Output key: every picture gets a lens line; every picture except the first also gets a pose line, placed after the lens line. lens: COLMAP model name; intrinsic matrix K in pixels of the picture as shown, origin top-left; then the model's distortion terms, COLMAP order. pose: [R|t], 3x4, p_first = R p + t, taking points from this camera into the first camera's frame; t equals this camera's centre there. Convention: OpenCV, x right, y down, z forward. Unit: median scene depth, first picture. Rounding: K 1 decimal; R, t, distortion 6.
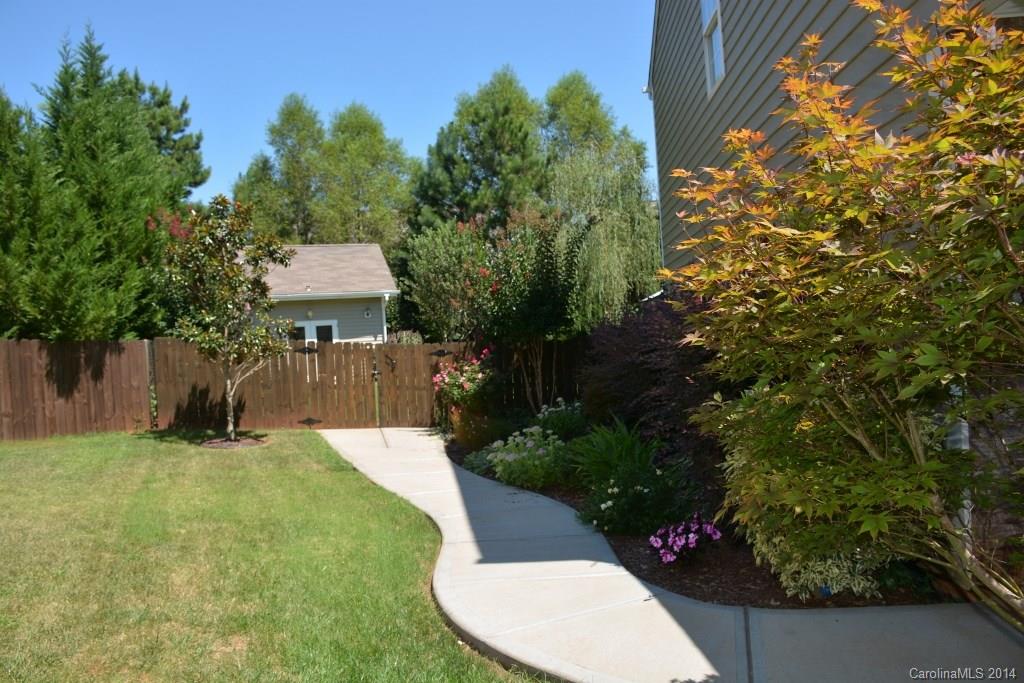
lens RADIAL K [[786.6, 0, 509.9], [0, 786.6, 322.6], [0, 0, 1]] dist [-0.097855, 0.003002]
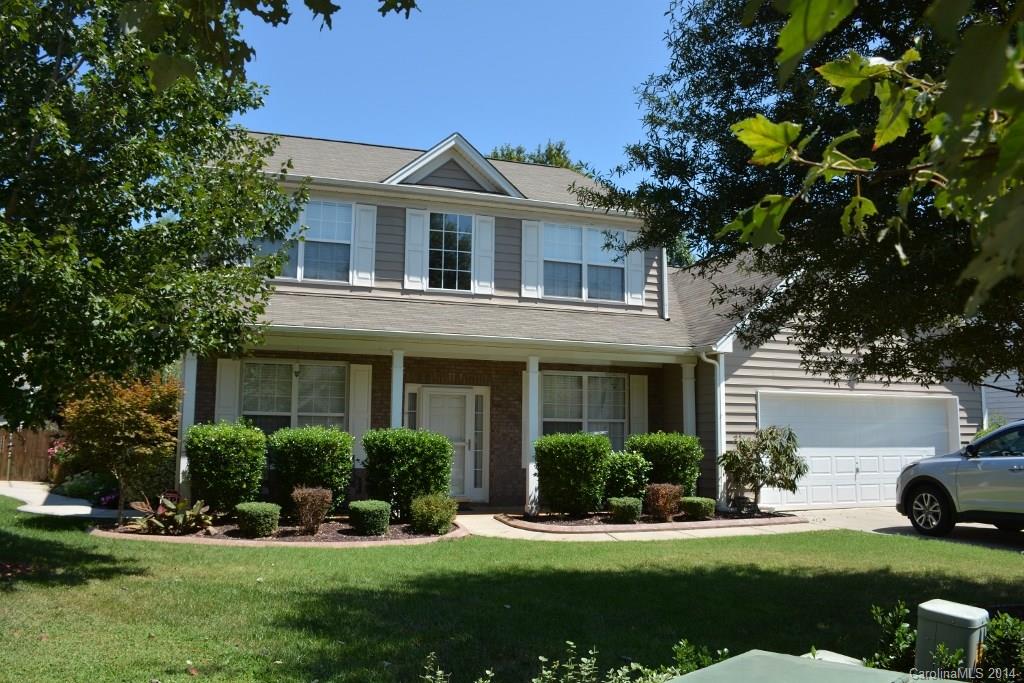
lens RADIAL K [[786.6, 0, 509.9], [0, 786.6, 322.6], [0, 0, 1]] dist [-0.097855, 0.003002]
pose [[0.919630, 0.114222, 0.375812, 0.148055], [-0.060458, 0.986545, -0.151901, -0.007933], [-0.388106, 0.116972, 0.914161, -0.753147]]
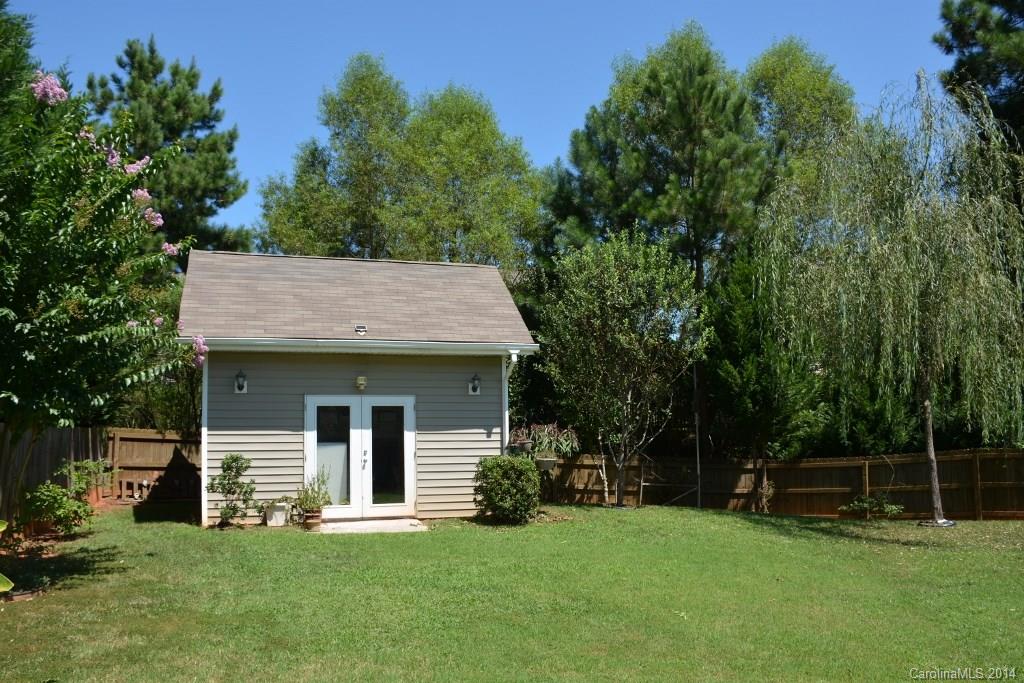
lens RADIAL K [[786.6, 0, 509.9], [0, 786.6, 322.6], [0, 0, 1]] dist [-0.097855, 0.003002]
pose [[0.994866, 0.030451, -0.096515, -0.089908], [-0.042790, 0.990790, -0.128469, 0.009496], [0.091714, 0.131939, 0.987006, 0.400865]]
